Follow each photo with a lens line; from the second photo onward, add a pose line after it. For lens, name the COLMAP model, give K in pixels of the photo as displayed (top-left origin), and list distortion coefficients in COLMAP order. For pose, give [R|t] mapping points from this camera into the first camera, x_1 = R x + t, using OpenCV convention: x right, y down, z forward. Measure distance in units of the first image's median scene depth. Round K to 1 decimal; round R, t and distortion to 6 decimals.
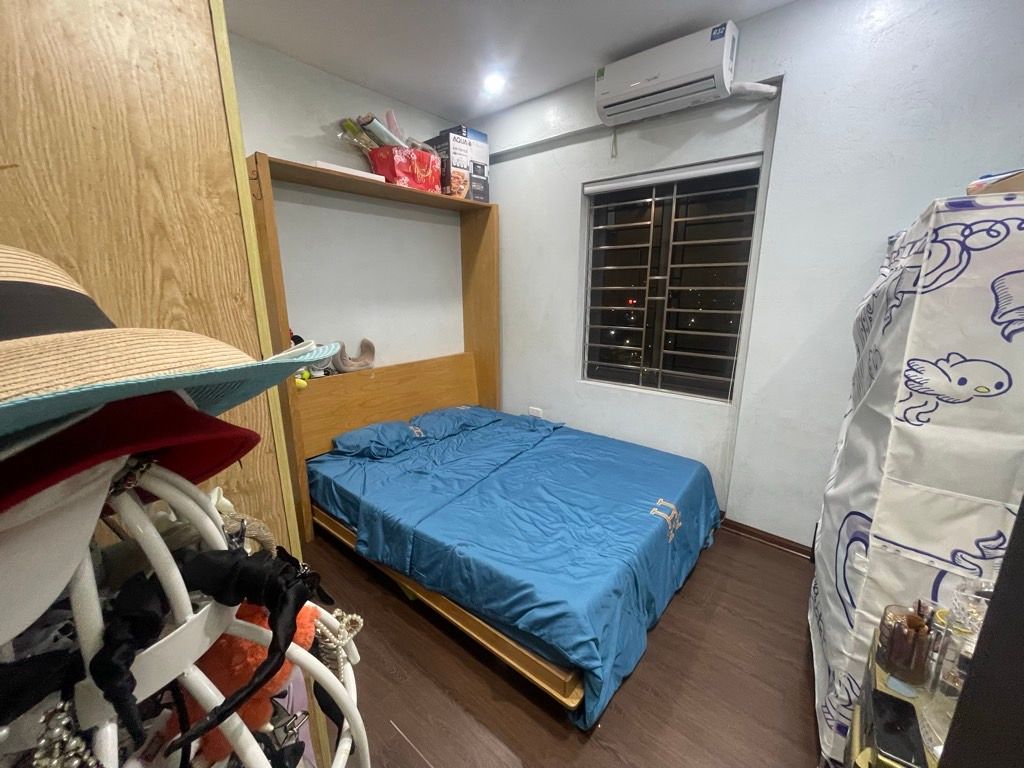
lens RADIAL K [[412.5, 0, 513.8], [0, 412.5, 383.7], [0, 0, 1]] dist [-0.001104, -0.000264]
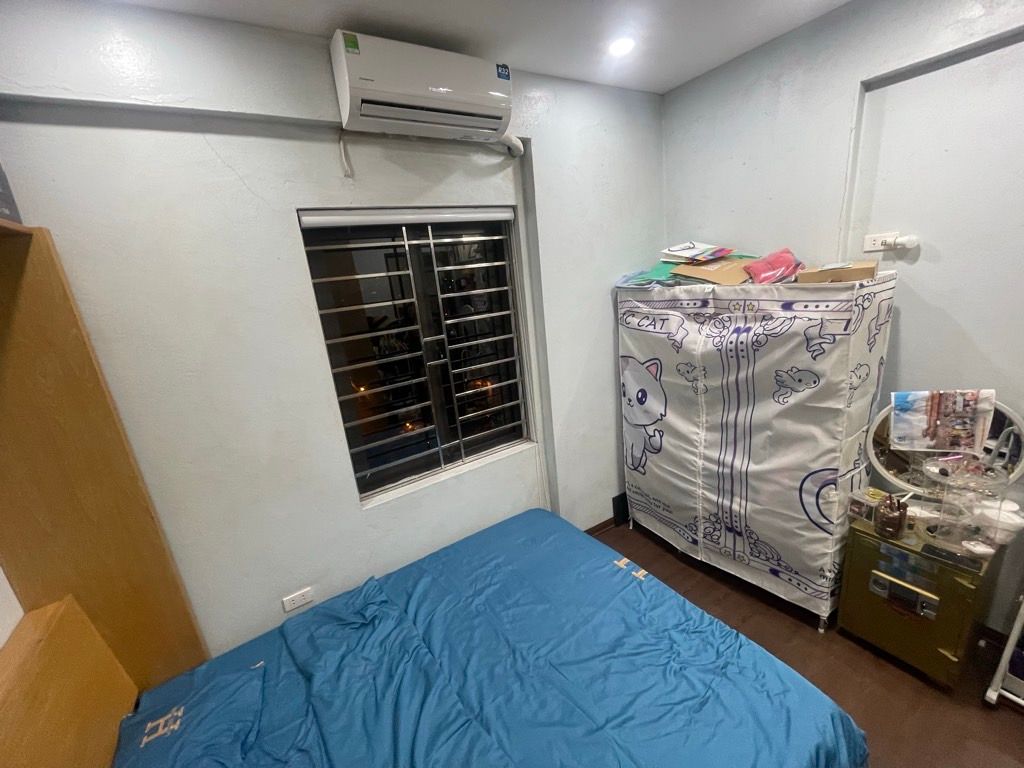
lens RADIAL K [[412.5, 0, 513.8], [0, 412.5, 383.7], [0, 0, 1]] dist [-0.001104, -0.000264]
pose [[0.309605, -0.280552, 0.908535, -0.370853], [0.315252, 0.931726, 0.180284, -0.278181], [-0.897085, 0.230600, 0.376912, 0.593831]]
